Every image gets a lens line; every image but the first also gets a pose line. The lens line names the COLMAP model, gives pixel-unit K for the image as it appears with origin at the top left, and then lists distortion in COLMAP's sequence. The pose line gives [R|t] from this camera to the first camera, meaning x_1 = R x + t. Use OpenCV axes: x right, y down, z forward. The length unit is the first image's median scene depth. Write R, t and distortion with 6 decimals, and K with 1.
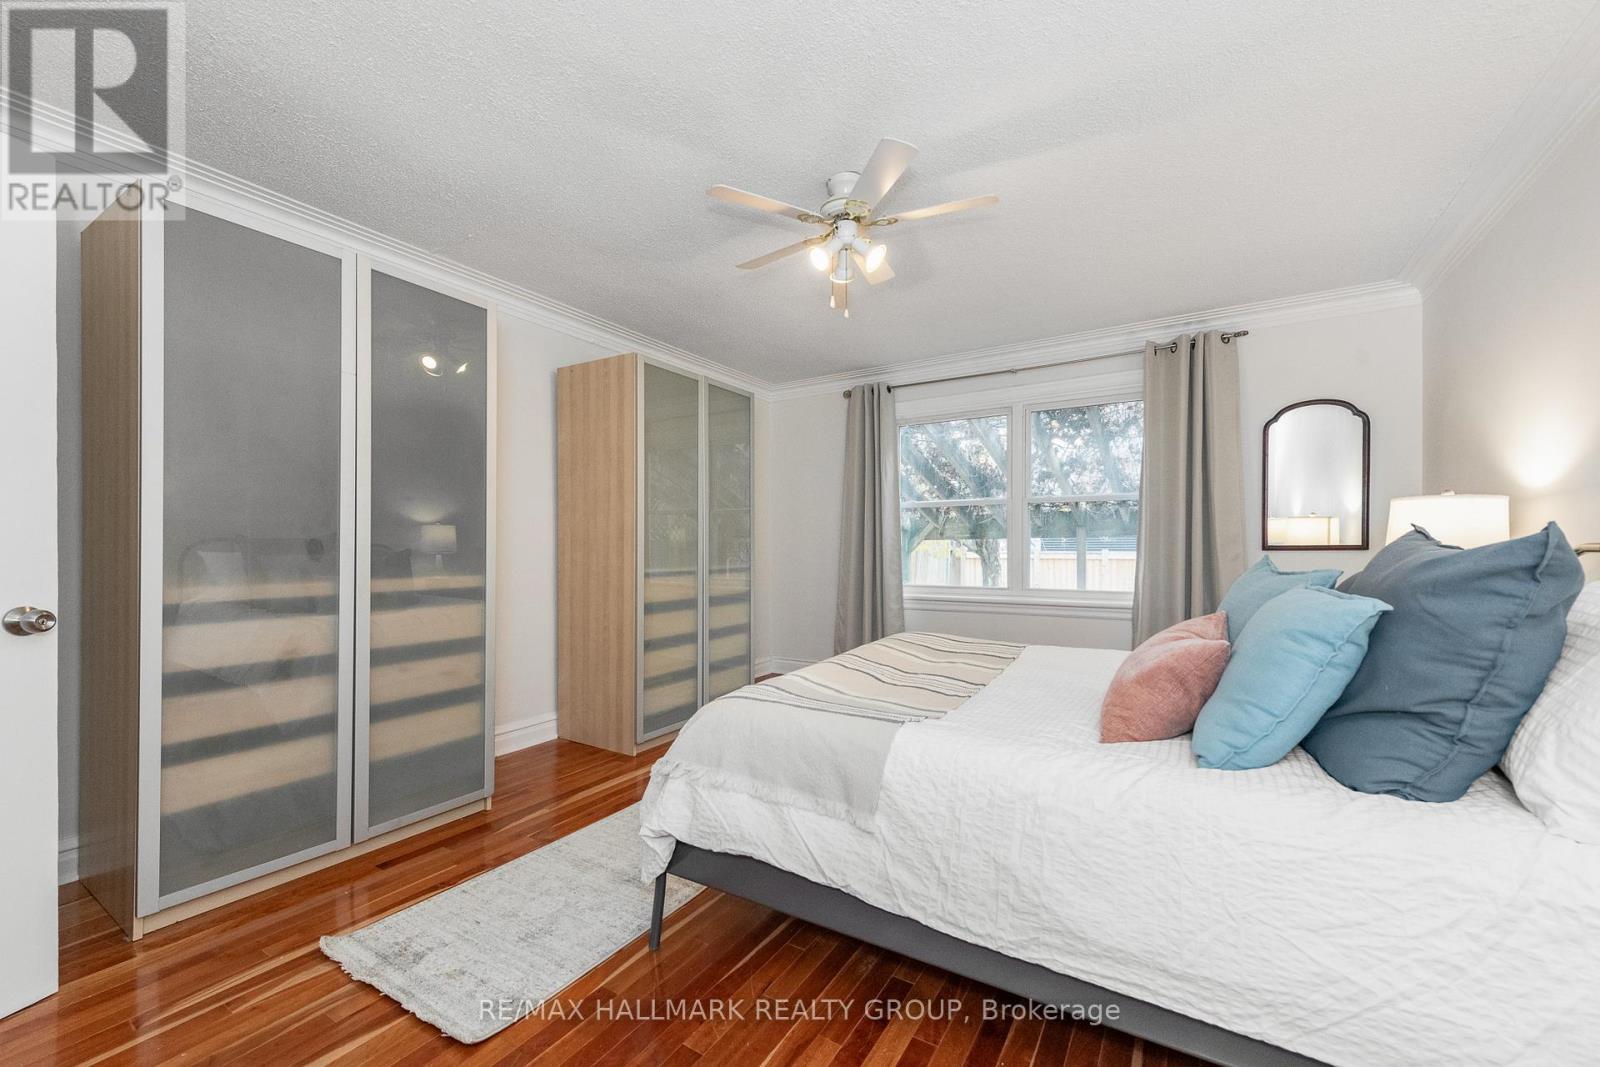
lens RADIAL K [[624.3, 0, 786.1], [0, 624.3, 534.3], [0, 0, 1]] dist [0.001777, -0.000038]
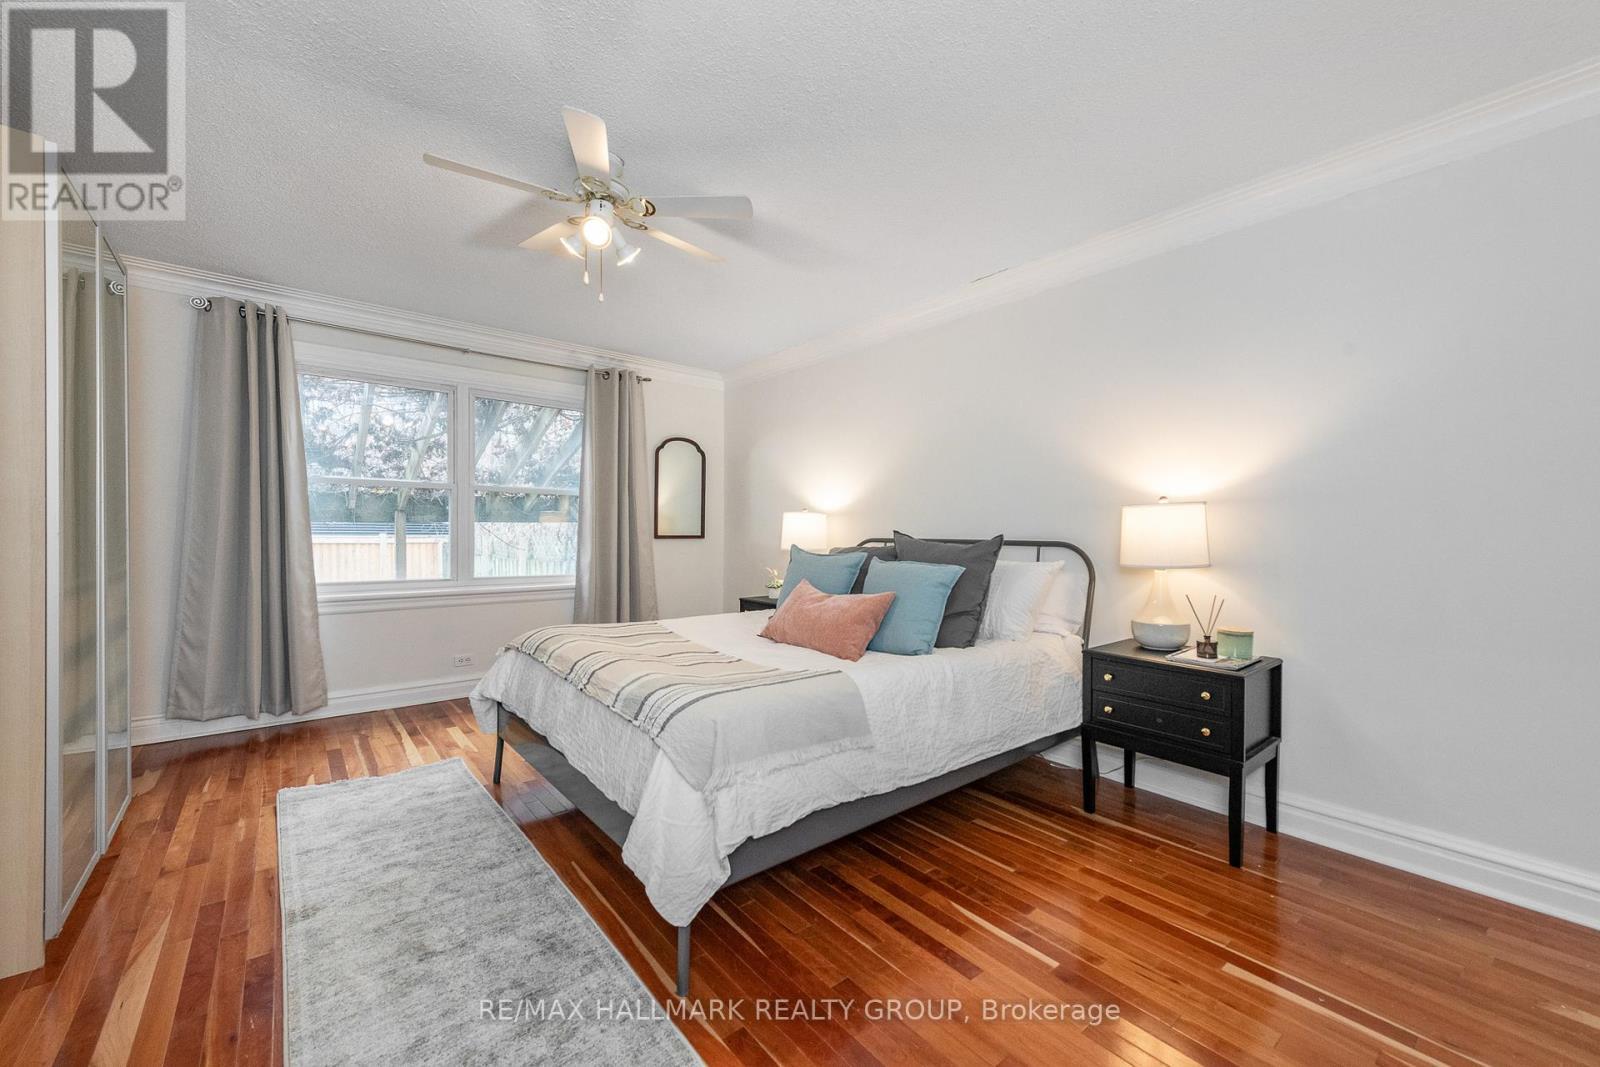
lens RADIAL K [[624.3, 0, 786.1], [0, 624.3, 534.3], [0, 0, 1]] dist [0.001777, -0.000038]
pose [[0.329122, 0.005791, 0.944270, -0.426606], [-0.029341, 0.999561, 0.004097, 0.000018], [-0.943831, -0.029054, 0.329148, 0.249314]]
